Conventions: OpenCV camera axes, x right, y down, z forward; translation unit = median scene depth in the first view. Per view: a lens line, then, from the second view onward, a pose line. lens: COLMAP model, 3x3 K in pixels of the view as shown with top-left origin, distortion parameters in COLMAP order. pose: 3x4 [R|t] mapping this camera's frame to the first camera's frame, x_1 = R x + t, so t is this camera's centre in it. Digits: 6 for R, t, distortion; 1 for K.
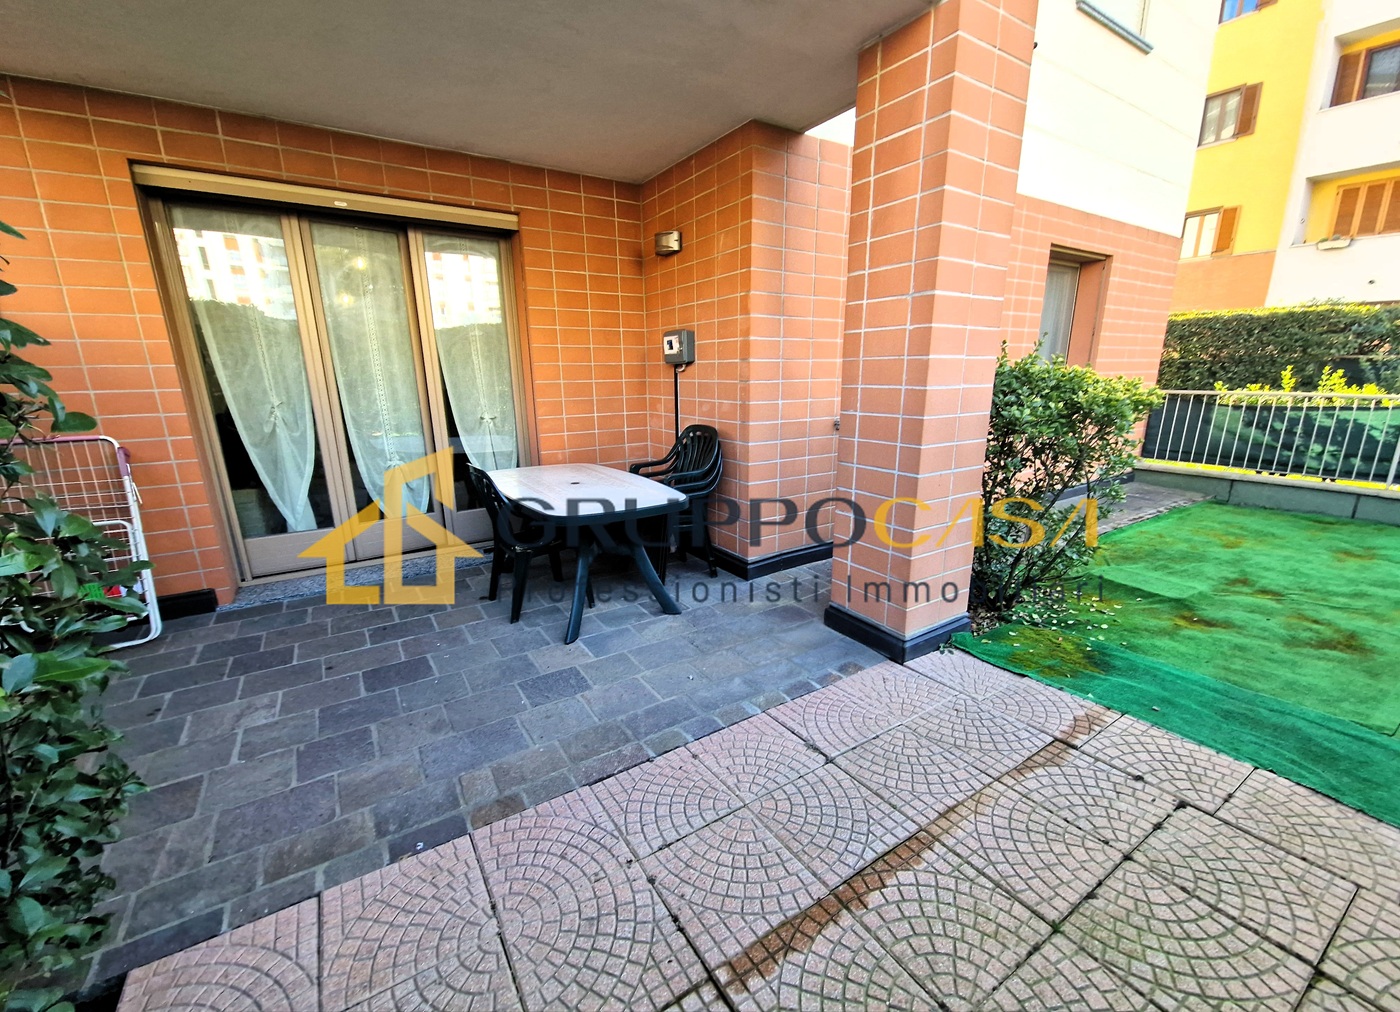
lens RADIAL K [[571.4, 0, 697.6], [0, 571.4, 533.2], [0, 0, 1]] dist [0.015221, -0.000256]
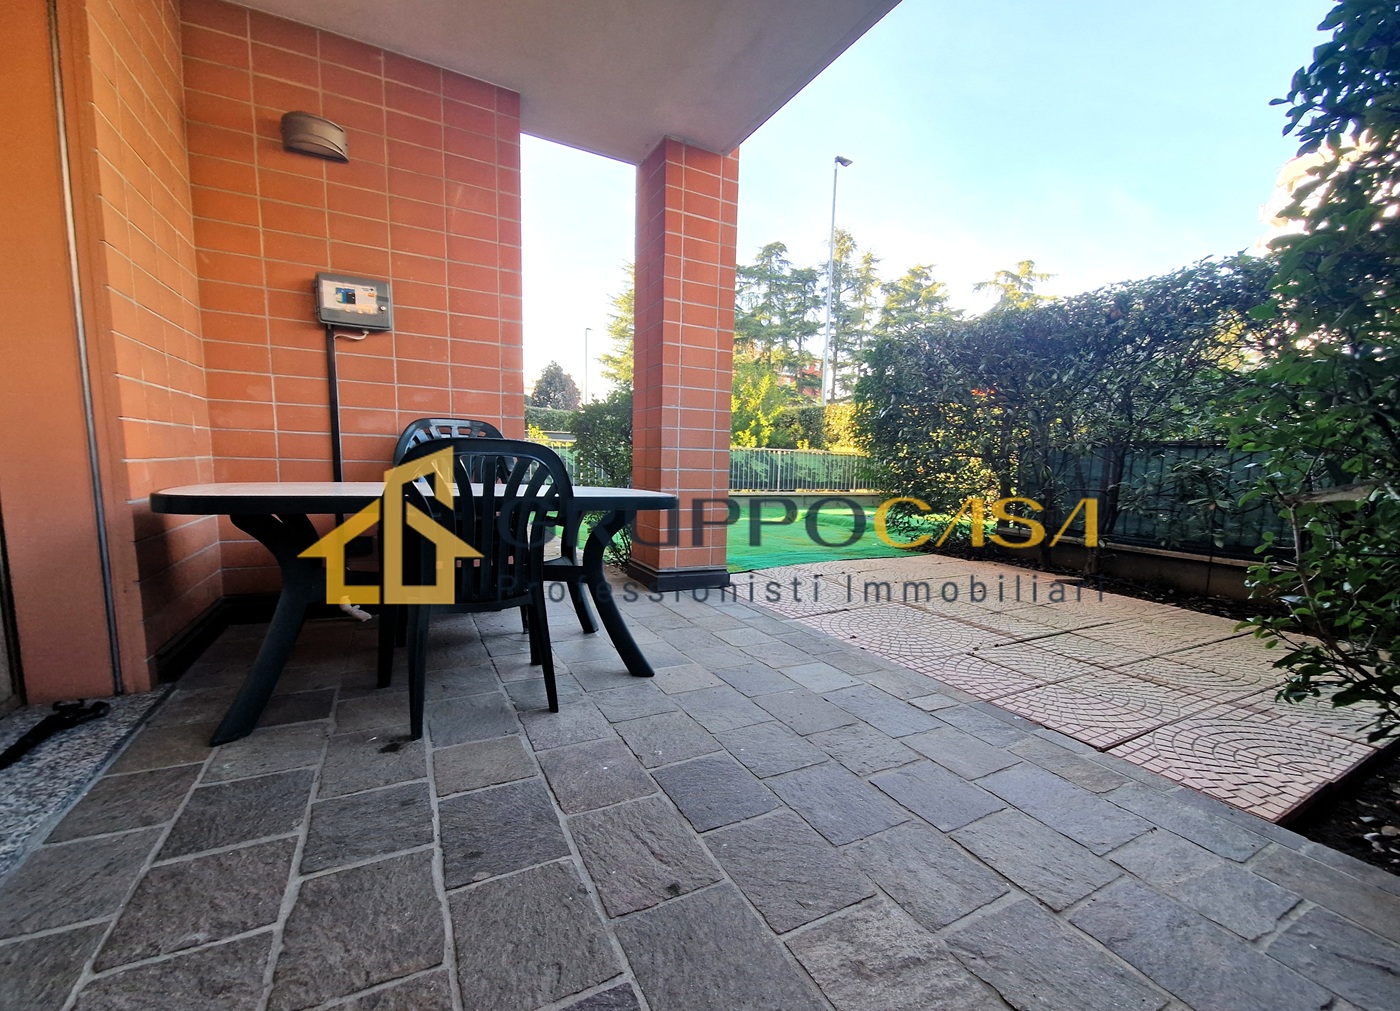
lens RADIAL K [[571.4, 0, 697.6], [0, 571.4, 532.7], [0, 0, 1]] dist [0.015221, -0.000256]
pose [[0.097003, -0.125289, 0.987367, -1.046885], [0.231716, 0.967628, 0.100020, -0.056999], [-0.967935, 0.219086, 0.122895, 0.880234]]
